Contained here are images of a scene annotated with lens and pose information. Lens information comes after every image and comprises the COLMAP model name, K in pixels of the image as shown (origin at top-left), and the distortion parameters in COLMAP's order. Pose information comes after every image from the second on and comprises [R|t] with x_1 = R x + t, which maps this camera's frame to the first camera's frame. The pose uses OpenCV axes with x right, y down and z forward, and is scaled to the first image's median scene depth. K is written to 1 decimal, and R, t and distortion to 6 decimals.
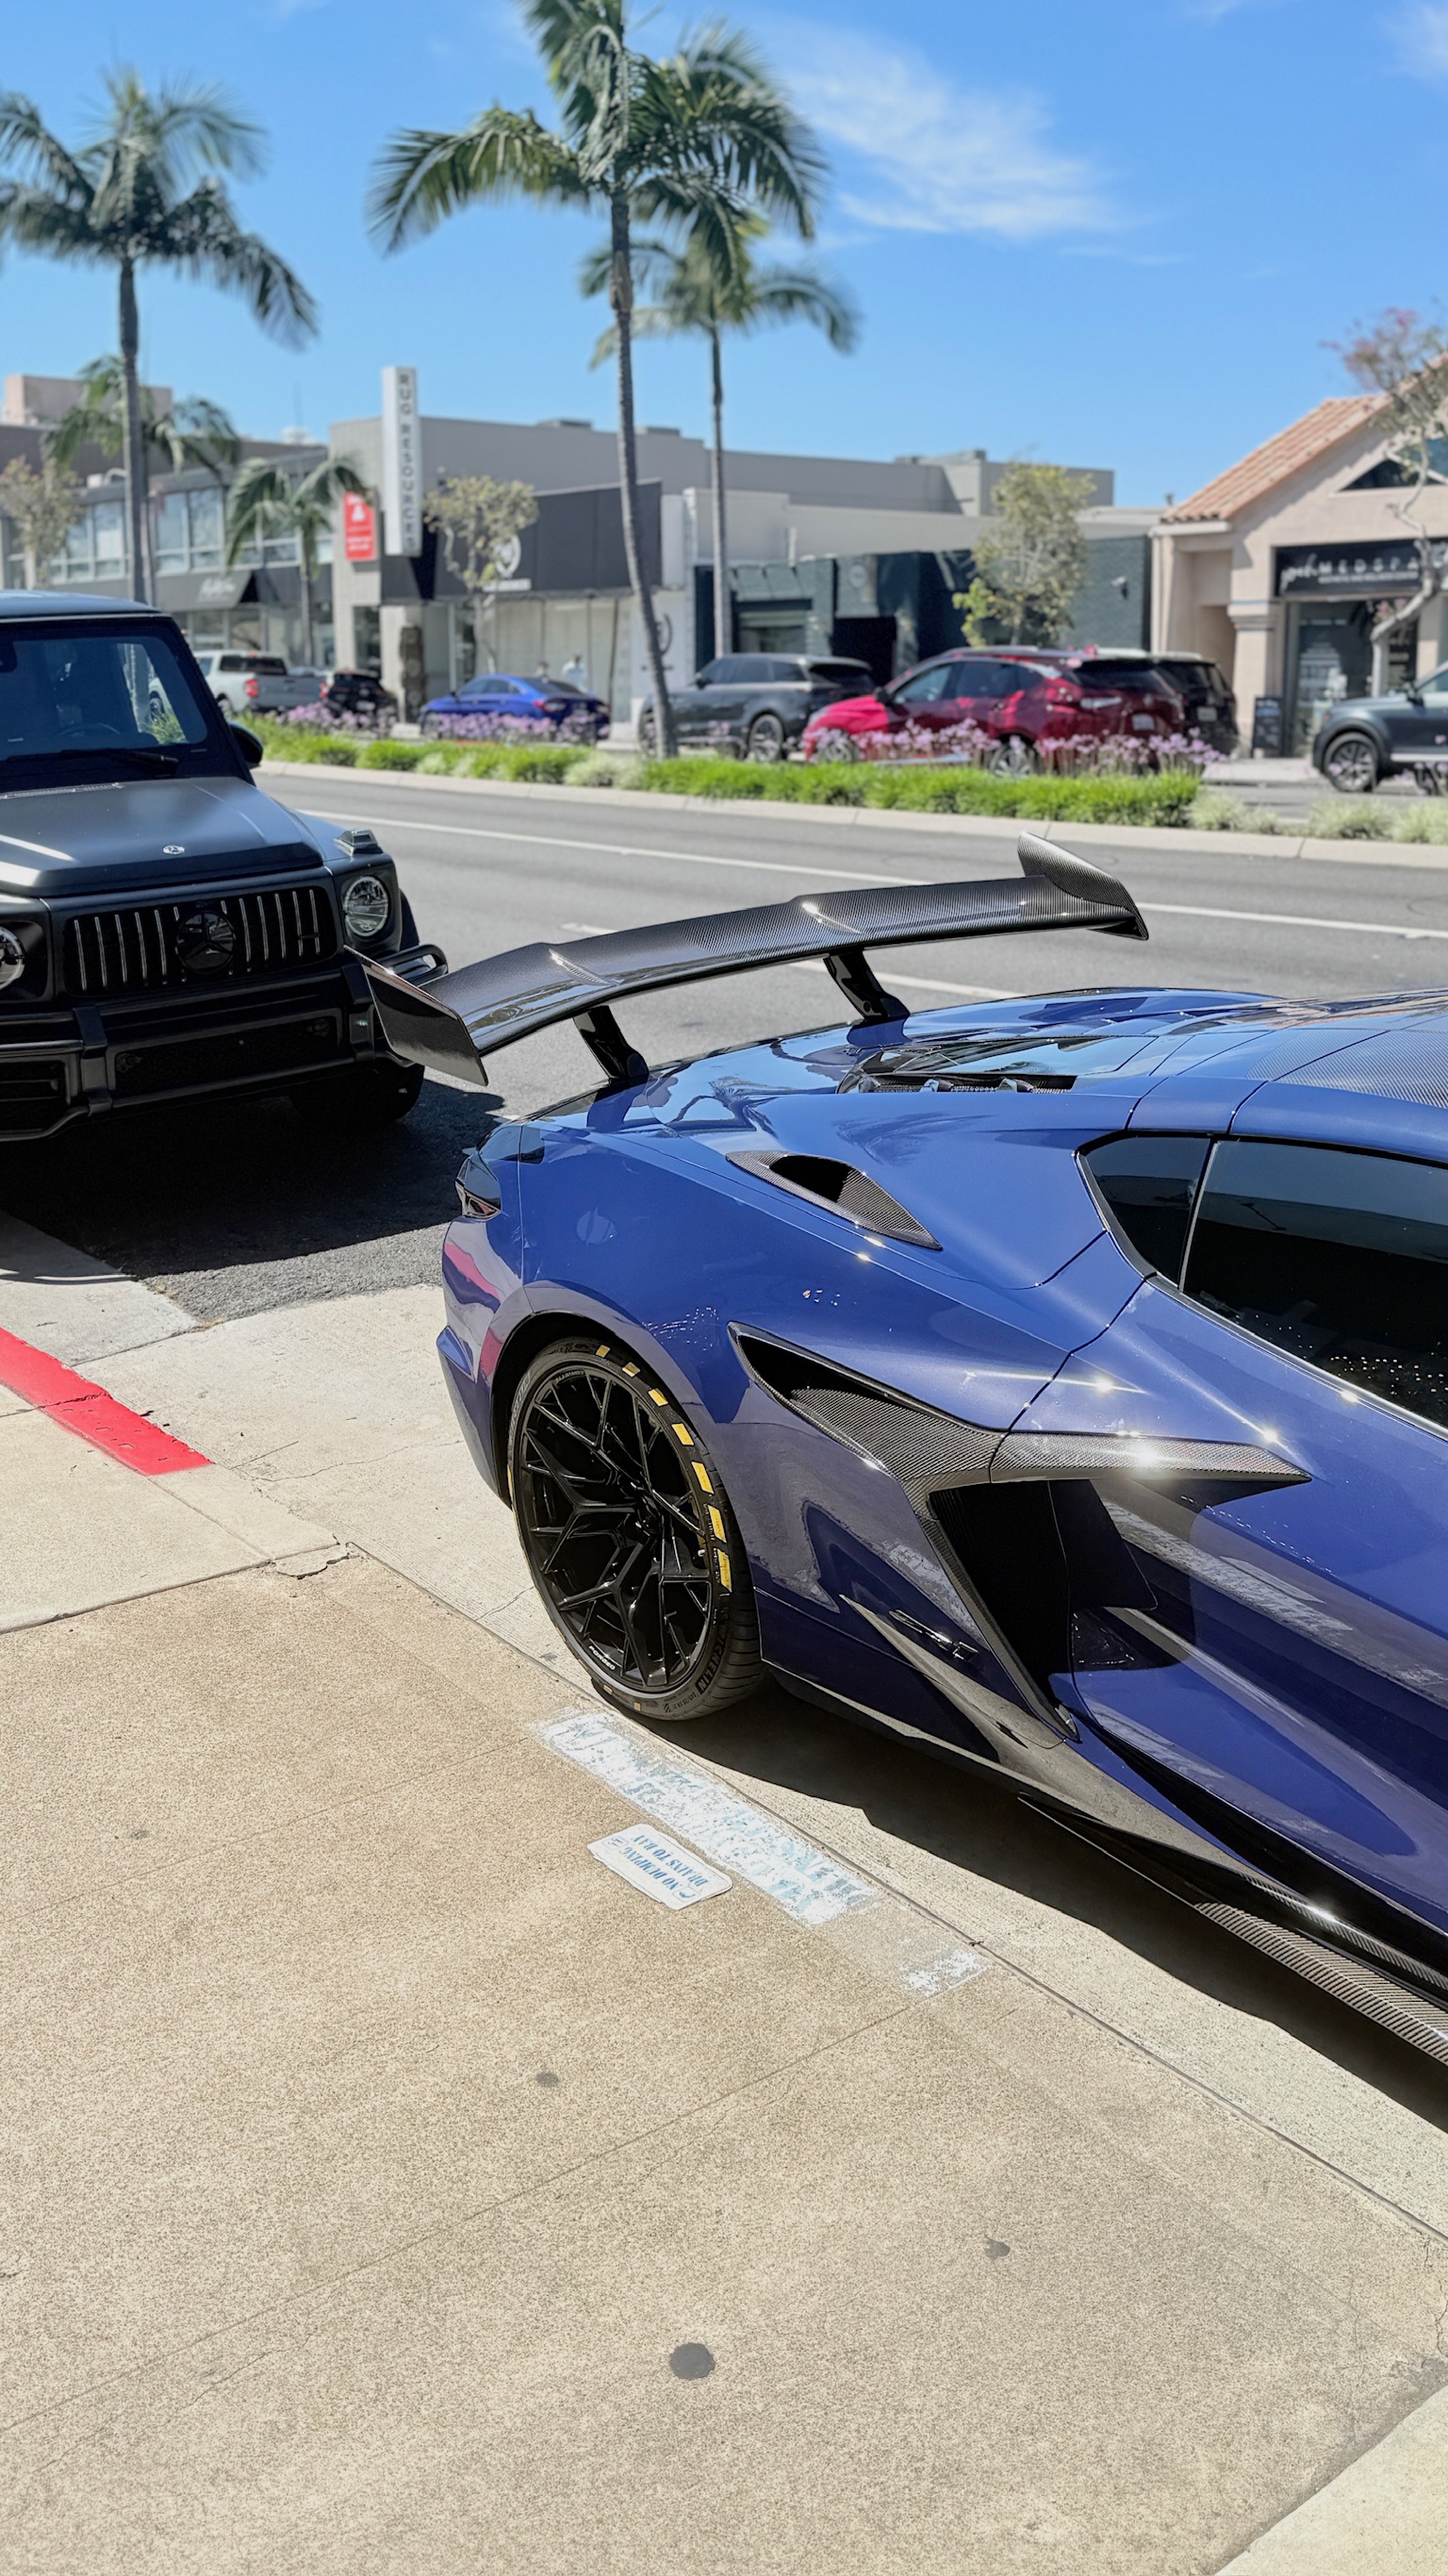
lens RADIAL K [[2378.7, 0, 734.4], [0, 2378.7, 971.0], [0, 0, 1]] dist [0.126693, -0.416236]
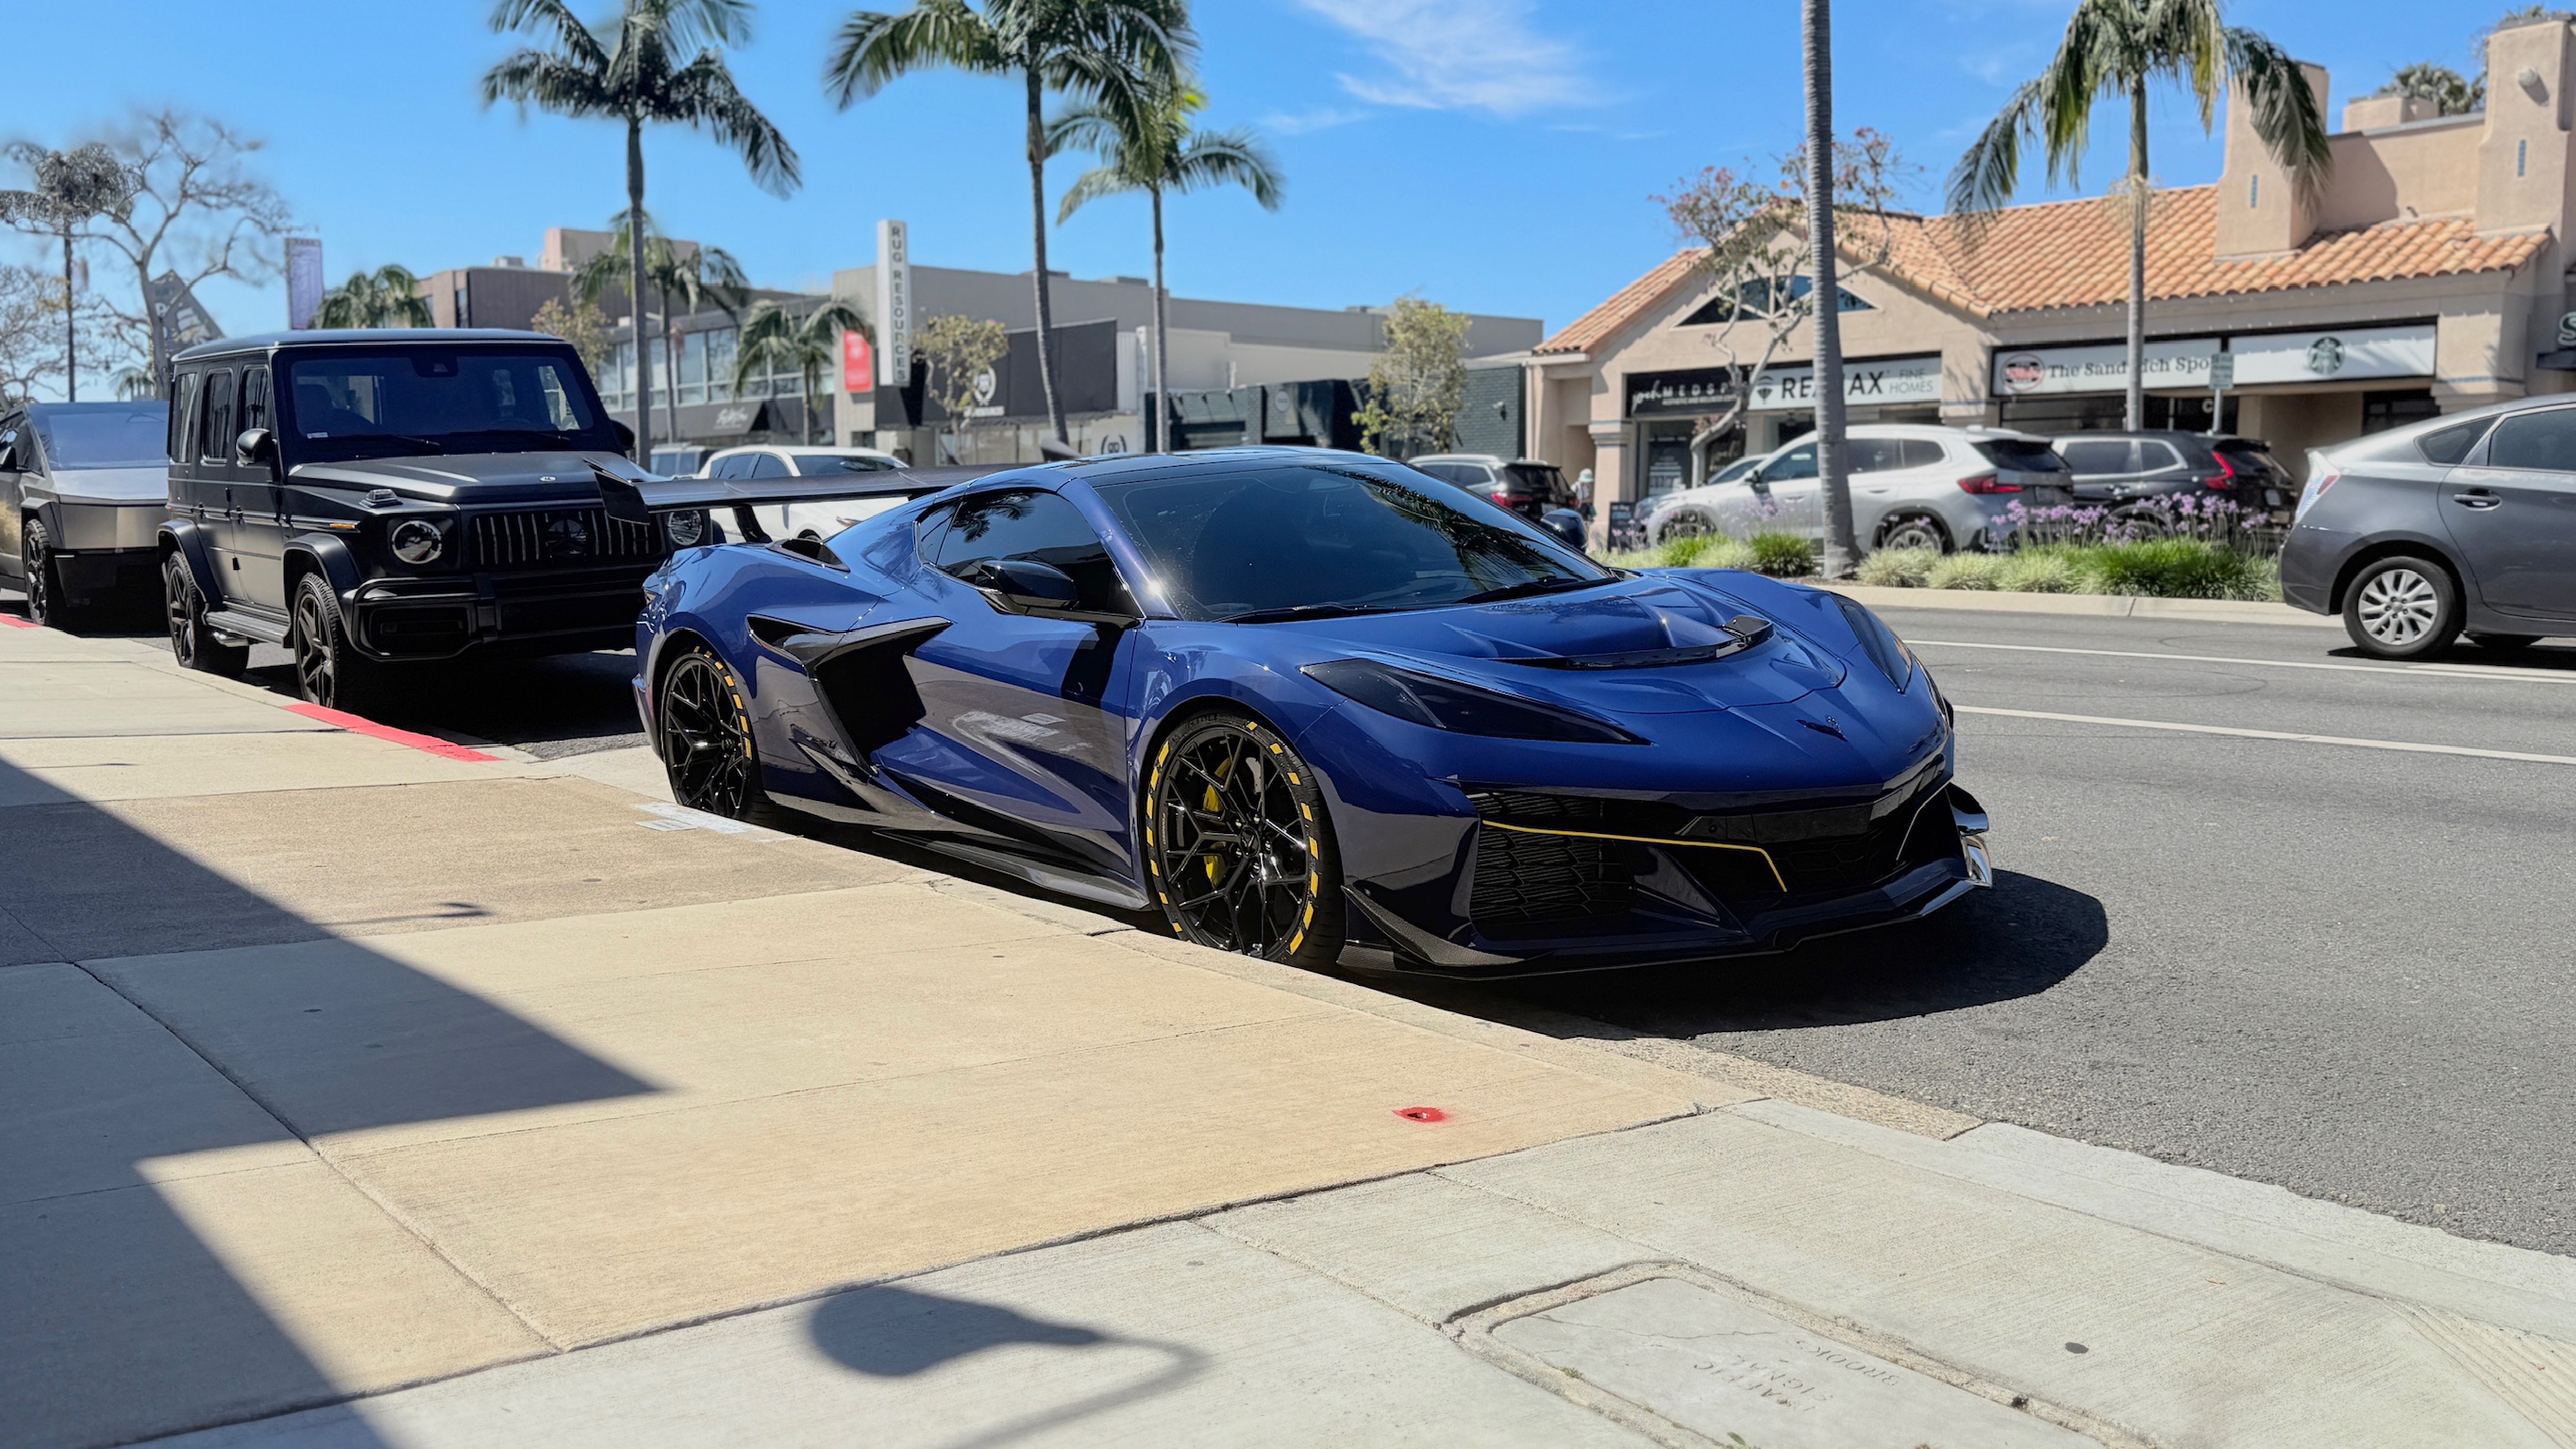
lens RADIAL K [[2245.6, 0, 1288.0], [0, 2245.6, 724.5], [0, 0, 1]] dist [0.181015, -0.438813]
pose [[0.999882, 0.003162, 0.015016, 0.044901], [-0.002625, 0.999363, -0.035586, 0.033027], [-0.015119, 0.035543, 0.999254, -0.091974]]
